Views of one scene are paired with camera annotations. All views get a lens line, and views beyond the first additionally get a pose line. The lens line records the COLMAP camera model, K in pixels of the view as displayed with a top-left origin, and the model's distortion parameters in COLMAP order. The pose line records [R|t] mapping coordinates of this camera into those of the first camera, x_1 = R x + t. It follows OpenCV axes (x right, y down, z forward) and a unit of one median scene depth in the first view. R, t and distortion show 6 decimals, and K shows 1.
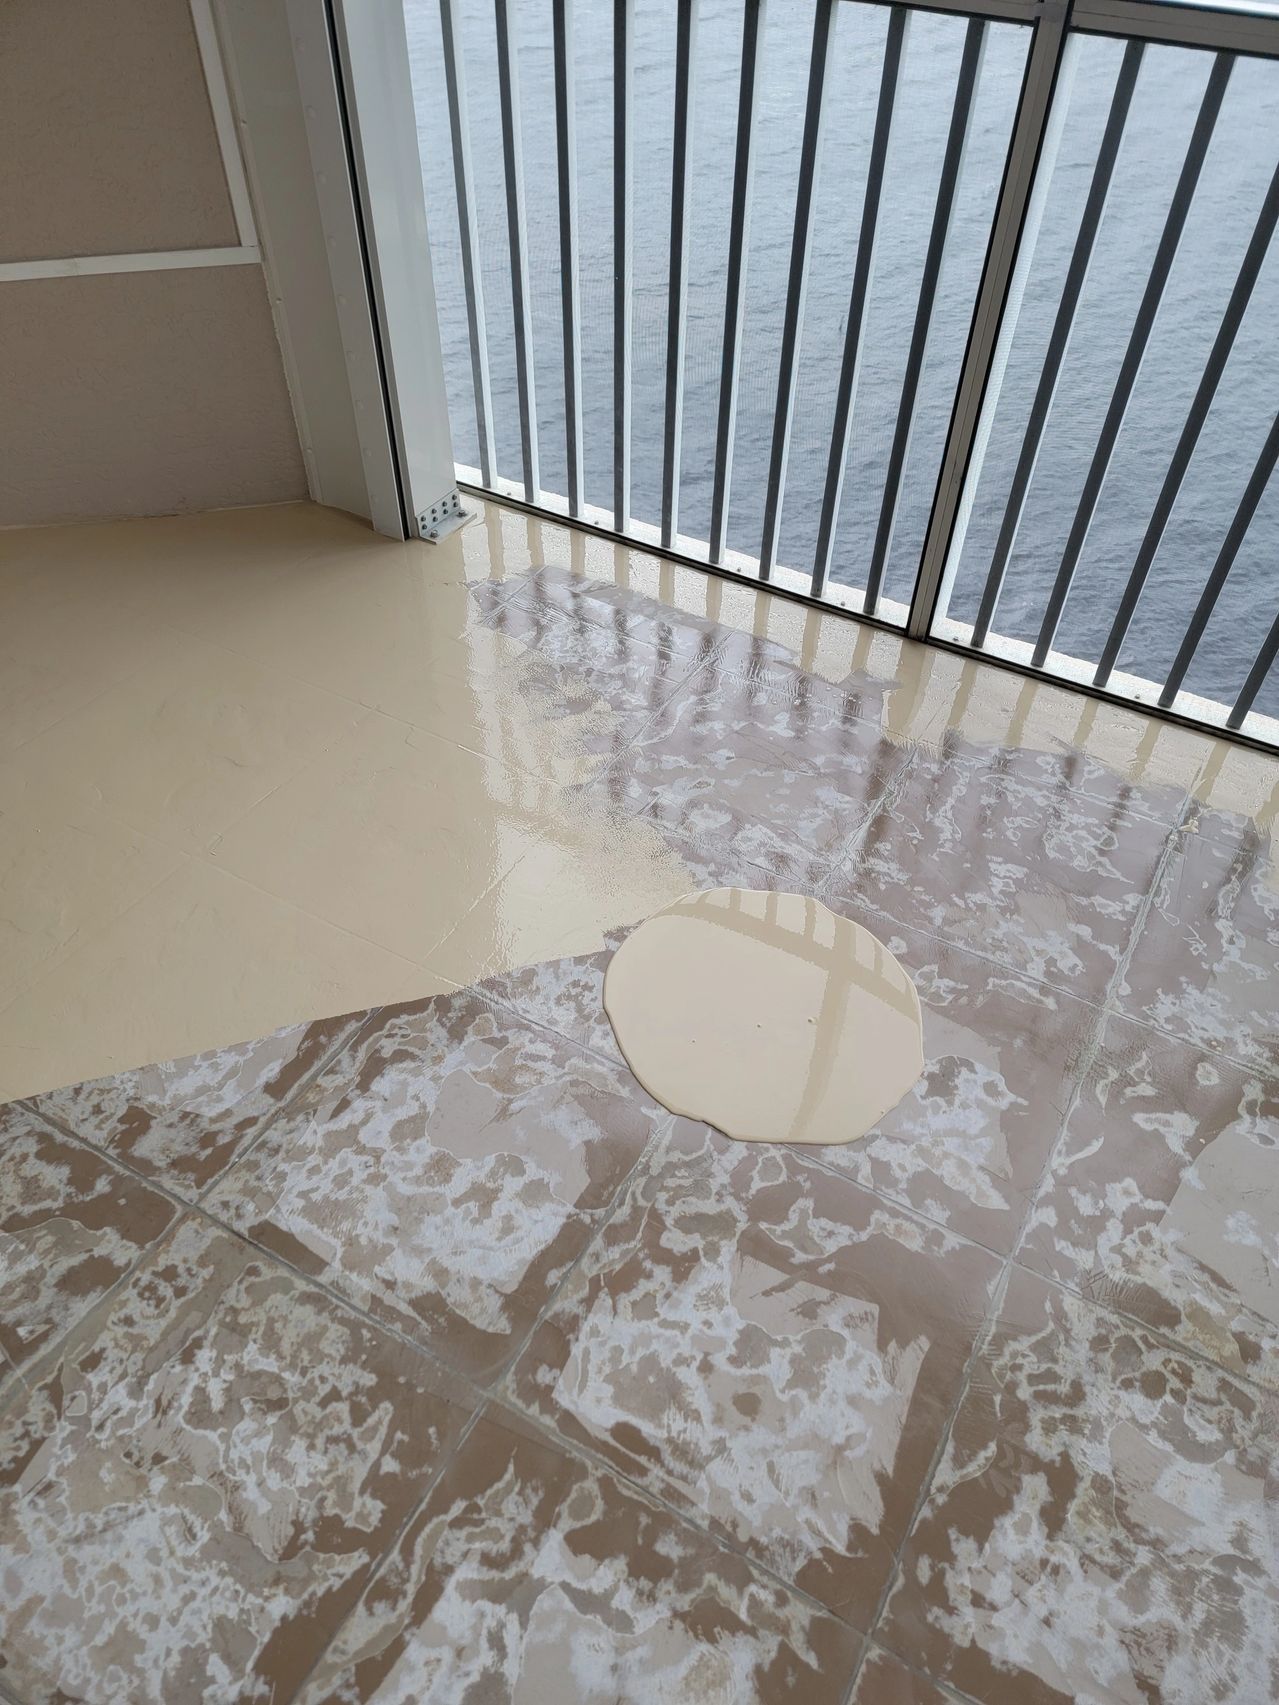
lens RADIAL K [[1192.2, 0, 639.5], [0, 1192.2, 852.5], [0, 0, 1]] dist [0.008067, 0.003207]
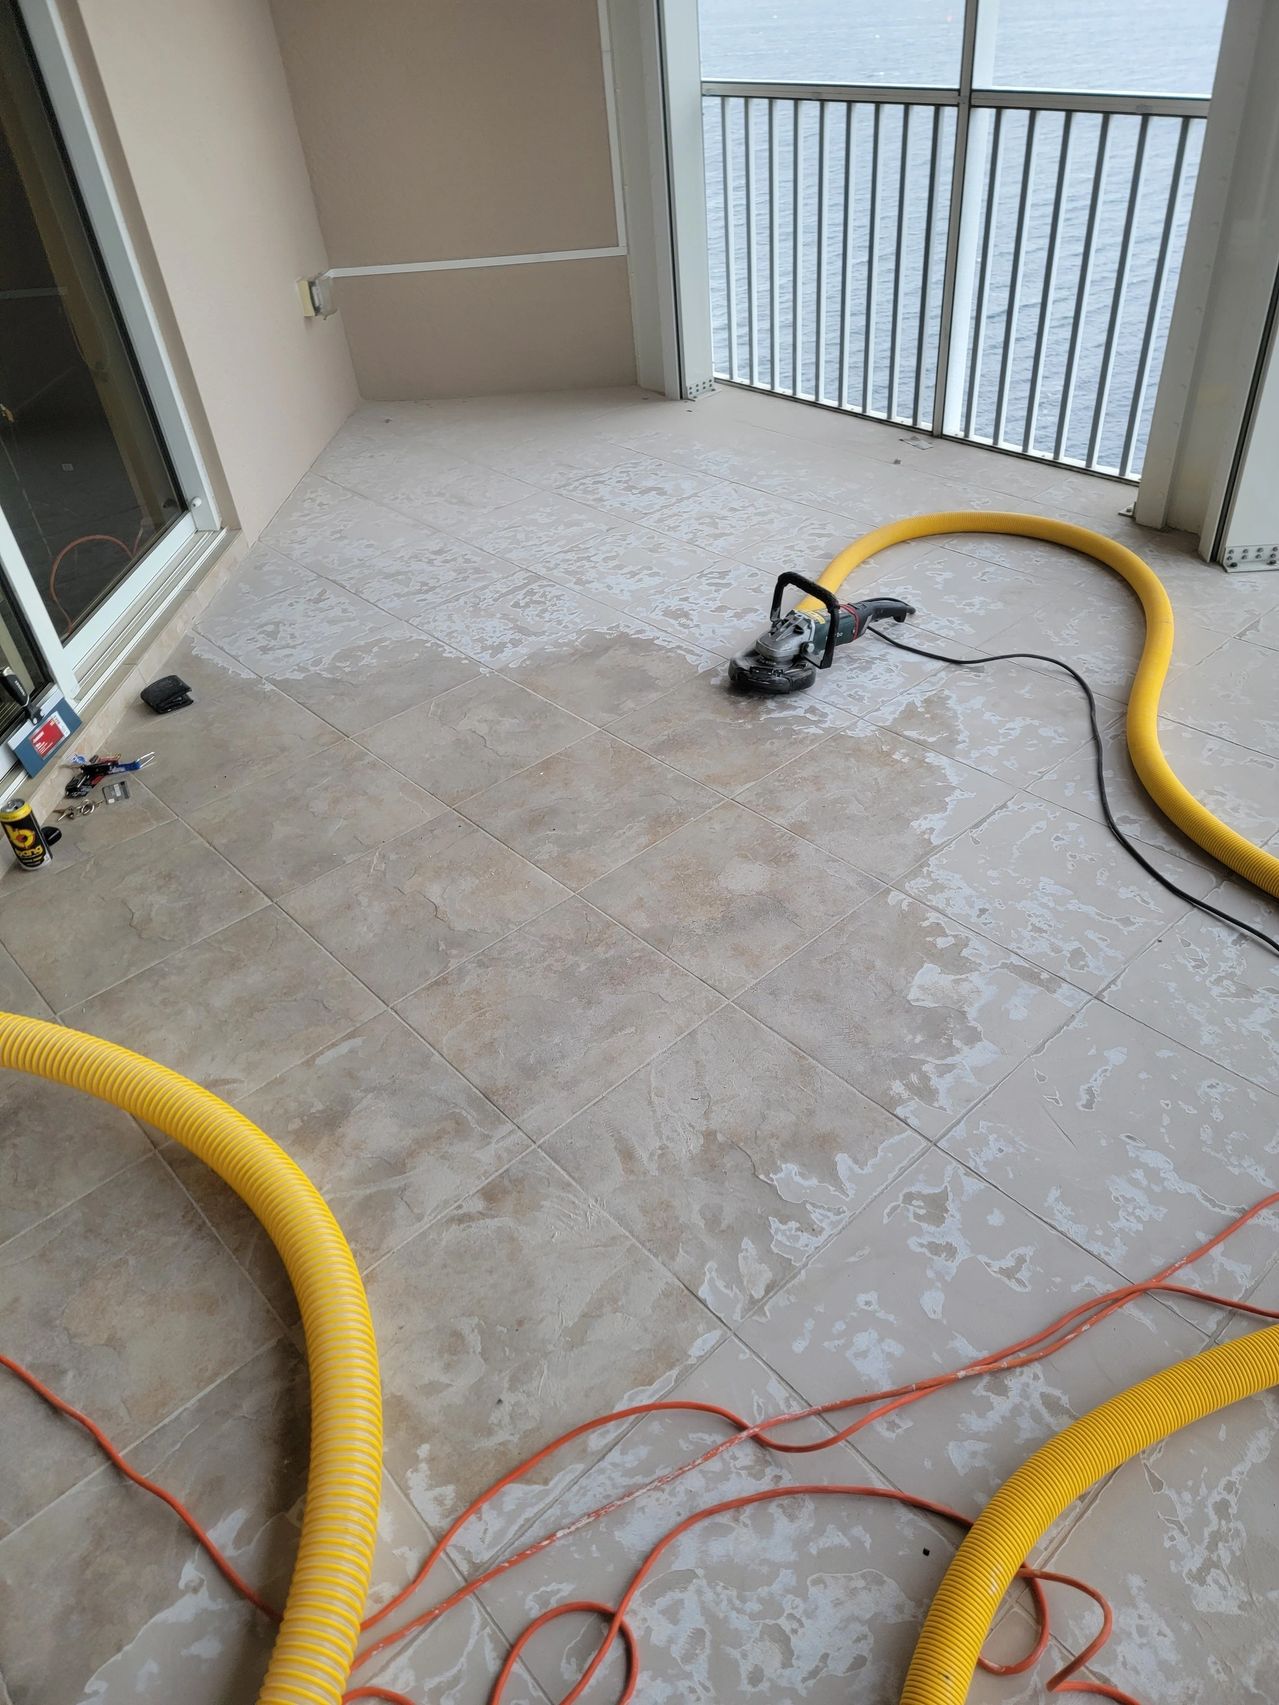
lens RADIAL K [[1177.1, 0, 639.5], [0, 1177.1, 852.5], [0, 0, 1]] dist [-0.003640, -0.002122]
pose [[0.946486, 0.121352, -0.299060, 0.383549], [-0.157107, 0.982659, -0.098484, 0.631137], [0.281923, 0.140198, 0.949138, -0.670820]]
